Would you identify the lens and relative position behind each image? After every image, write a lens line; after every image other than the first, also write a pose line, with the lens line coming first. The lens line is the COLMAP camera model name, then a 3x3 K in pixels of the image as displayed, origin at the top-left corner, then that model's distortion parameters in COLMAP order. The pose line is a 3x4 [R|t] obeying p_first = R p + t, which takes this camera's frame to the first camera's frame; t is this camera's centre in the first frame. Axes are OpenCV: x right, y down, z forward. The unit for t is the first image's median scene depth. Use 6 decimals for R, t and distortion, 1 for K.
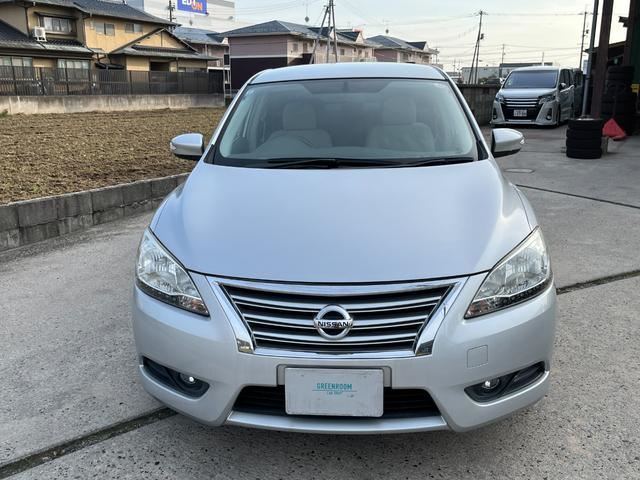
lens RADIAL K [[631.3, 0, 319.9], [0, 631.3, 236.1], [0, 0, 1]] dist [0.040577, 0.000000]
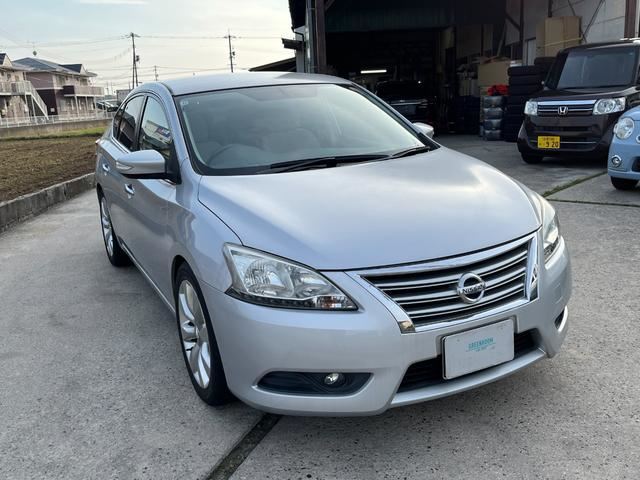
lens RADIAL K [[631.3, 0, 321.7], [0, 631.3, 244.1], [0, 0, 1]] dist [0.040577, 0.000000]
pose [[0.855656, -0.159126, 0.492474, -0.071858], [0.169866, 0.985194, 0.023196, -0.001054], [-0.488874, 0.063806, 0.870018, 0.013862]]
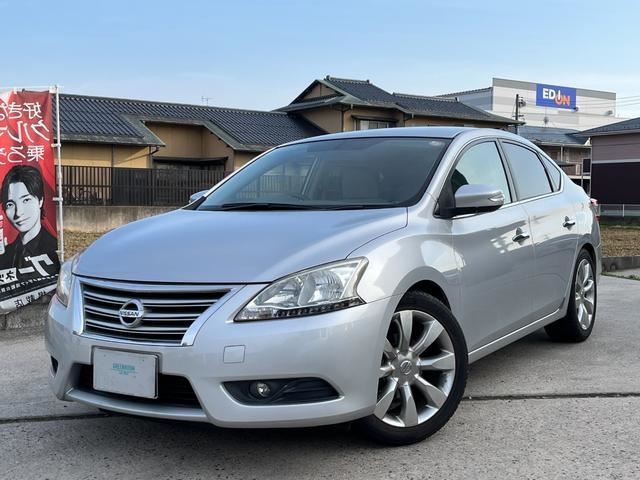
lens RADIAL K [[858.8, 0, 316.1], [0, 858.8, 242.9], [0, 0, 1]] dist [0.152334, 0.000000]
pose [[0.880968, 0.038585, -0.471599, 0.105041], [-0.127127, 0.979326, -0.157353, 0.021075], [0.455778, 0.198576, 0.867660, -0.027527]]
